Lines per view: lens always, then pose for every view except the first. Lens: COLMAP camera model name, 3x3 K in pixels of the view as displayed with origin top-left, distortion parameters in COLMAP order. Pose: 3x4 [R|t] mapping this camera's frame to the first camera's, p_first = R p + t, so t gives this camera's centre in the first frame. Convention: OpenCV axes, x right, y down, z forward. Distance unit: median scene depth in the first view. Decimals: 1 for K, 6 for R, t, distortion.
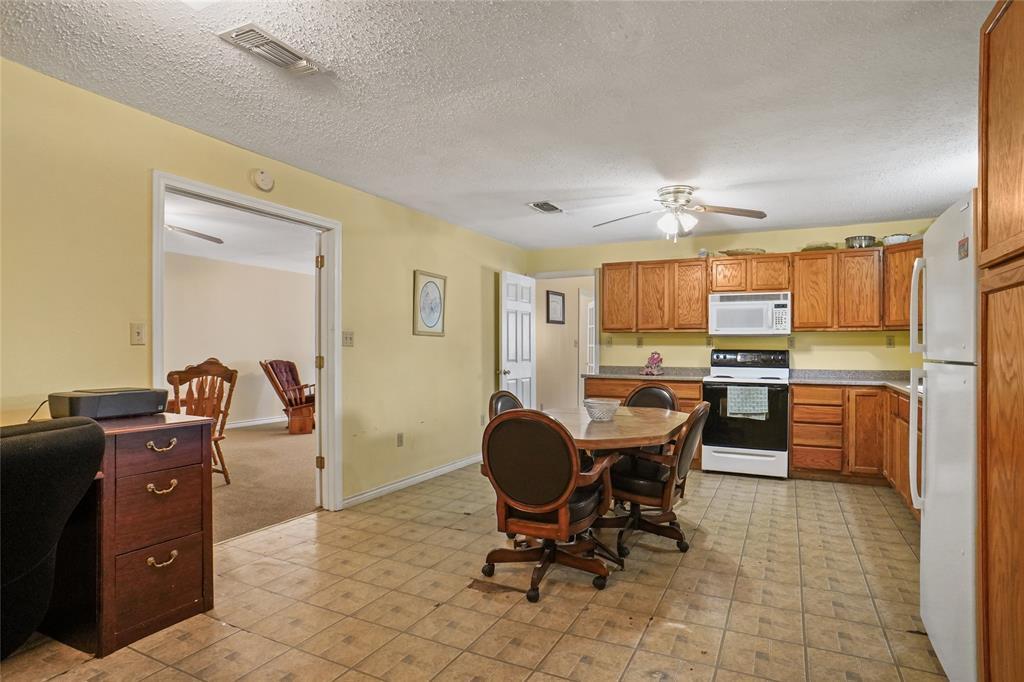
lens RADIAL K [[527.0, 0, 537.2], [0, 527.0, 351.4], [0, 0, 1]] dist [-0.040668, 0.008580]
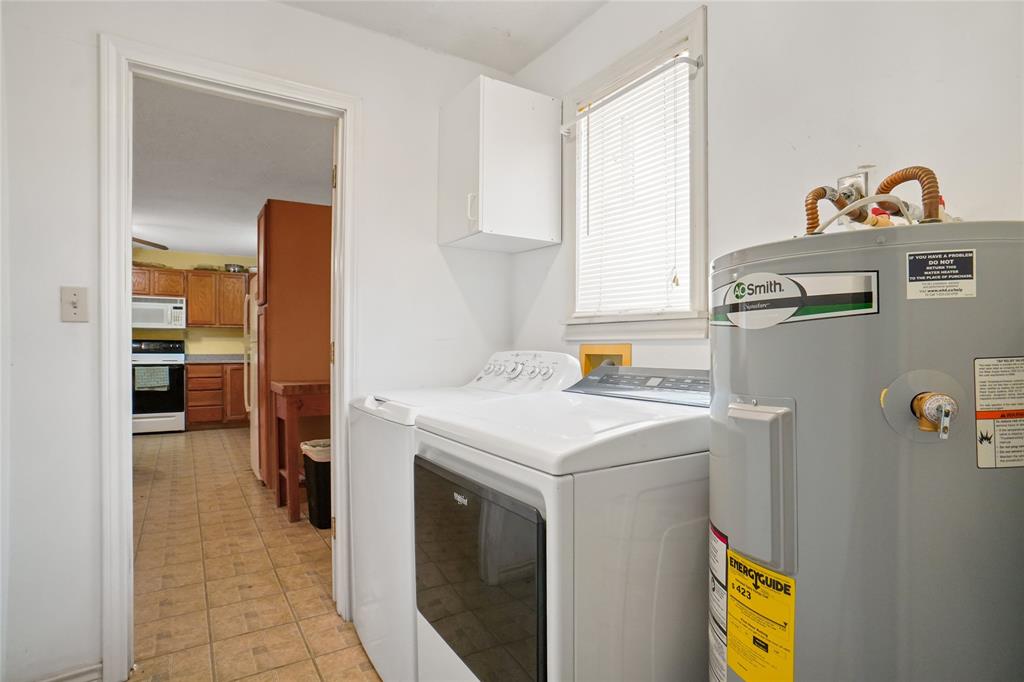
lens RADIAL K [[527.0, 0, 507.0], [0, 527.0, 350.8], [0, 0, 1]] dist [-0.040668, 0.008580]
pose [[0.537351, -0.011665, 0.843278, -0.222242], [0.003233, 0.999925, 0.011772, 0.012448], [-0.843353, -0.003599, 0.537349, -0.467026]]
